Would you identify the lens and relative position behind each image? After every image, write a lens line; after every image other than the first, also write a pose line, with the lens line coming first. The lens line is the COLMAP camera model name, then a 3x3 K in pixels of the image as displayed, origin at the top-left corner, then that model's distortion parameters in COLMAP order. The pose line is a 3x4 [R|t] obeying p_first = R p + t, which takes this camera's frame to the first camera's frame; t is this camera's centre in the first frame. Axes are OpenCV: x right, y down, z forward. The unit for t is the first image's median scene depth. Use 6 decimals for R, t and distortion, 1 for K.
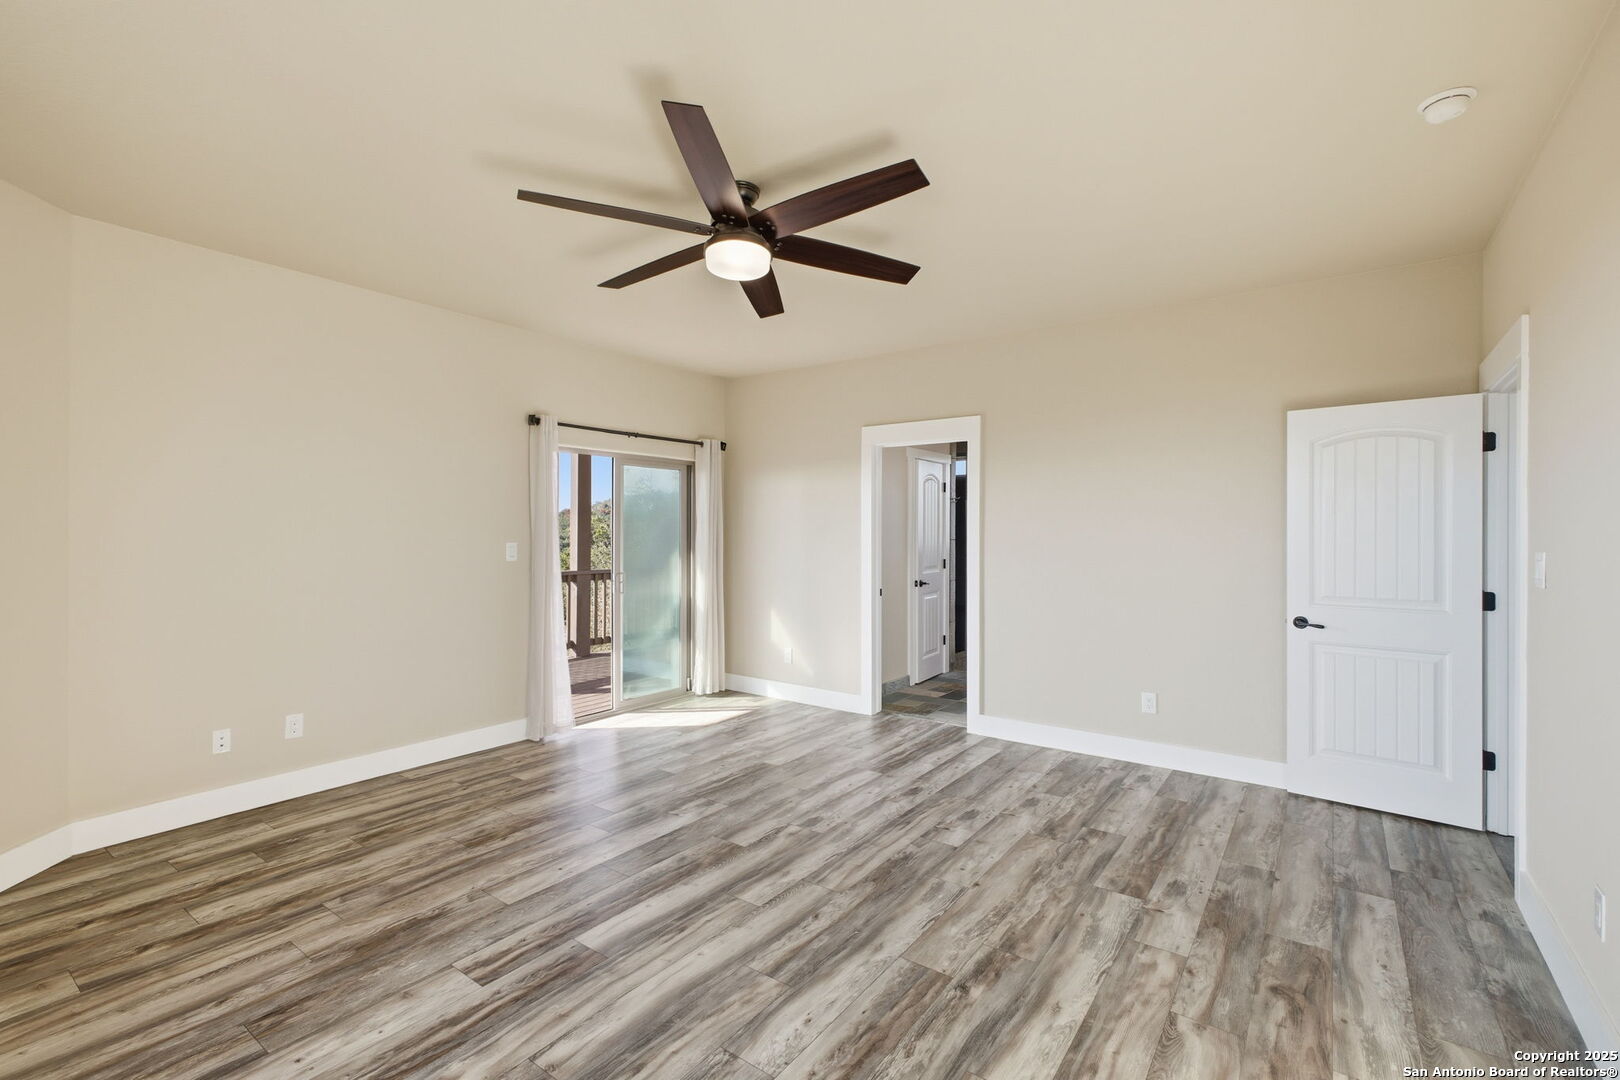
lens RADIAL K [[713.5, 0, 817.9], [0, 713.5, 522.6], [0, 0, 1]] dist [0.000025, 0.002152]
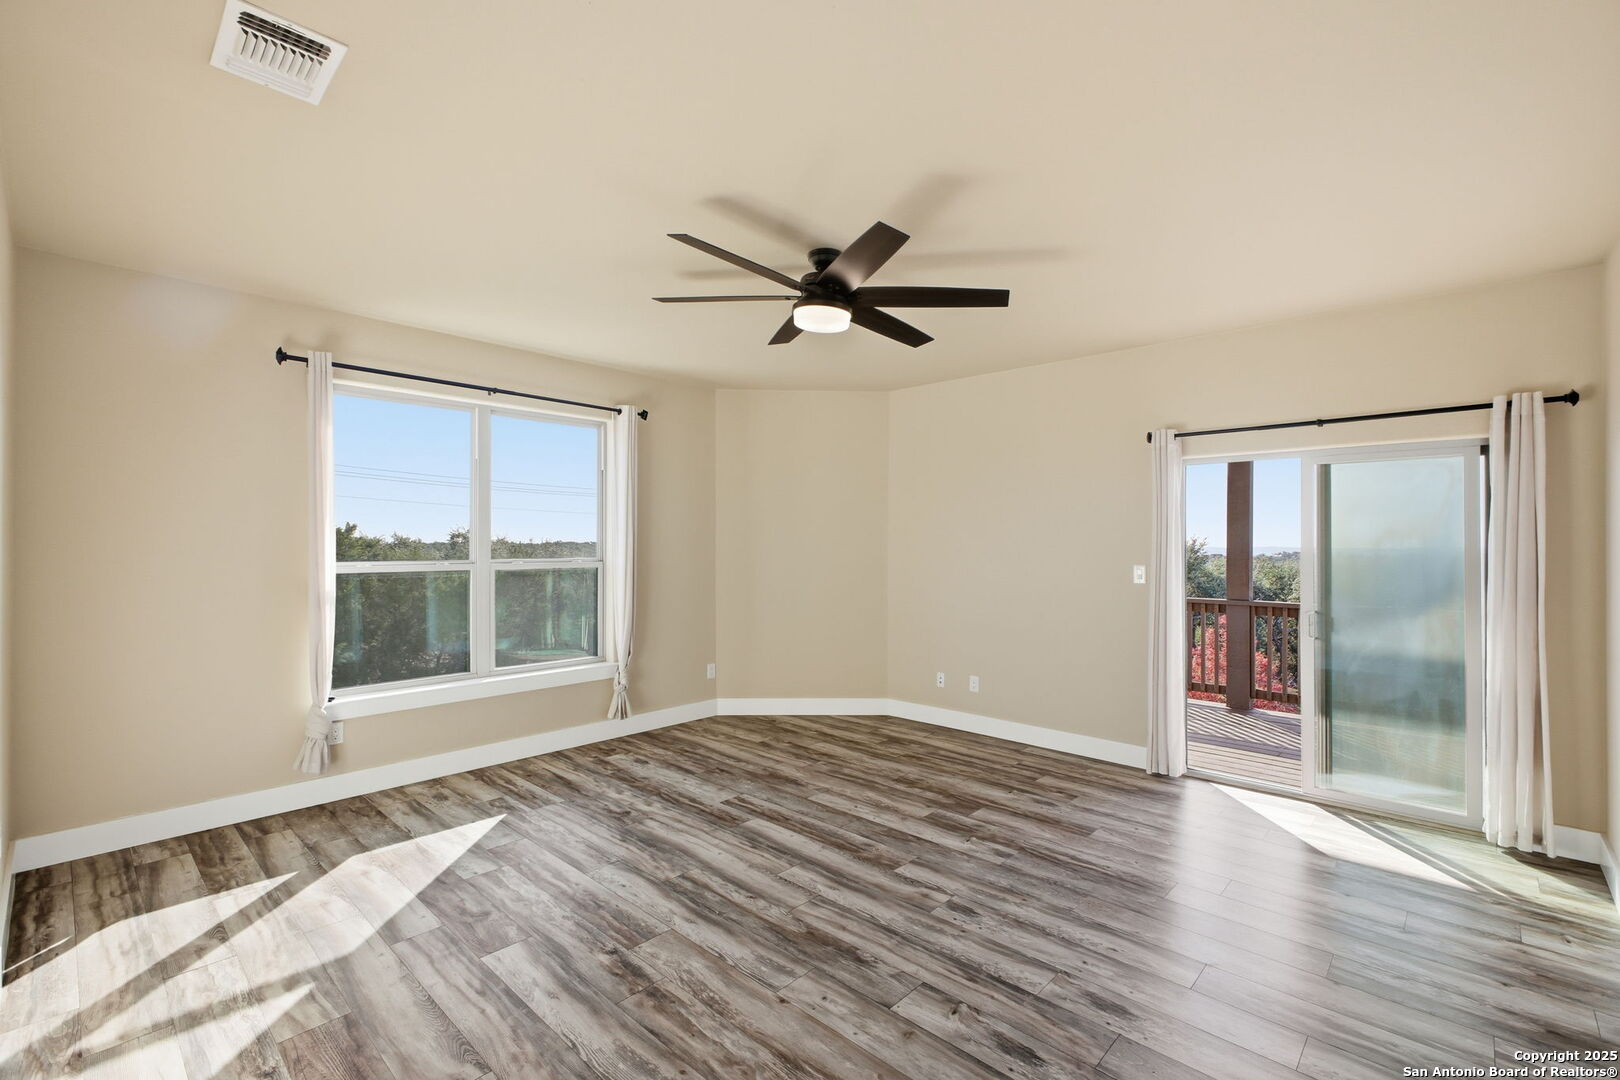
lens RADIAL K [[713.5, 0, 819.2], [0, 713.5, 548.9], [0, 0, 1]] dist [0.000025, 0.002152]
pose [[-0.118258, 0.007498, -0.992955, 1.003735], [0.007921, 0.999947, 0.006607, -0.008129], [0.992951, -0.007084, -0.118311, 1.128309]]
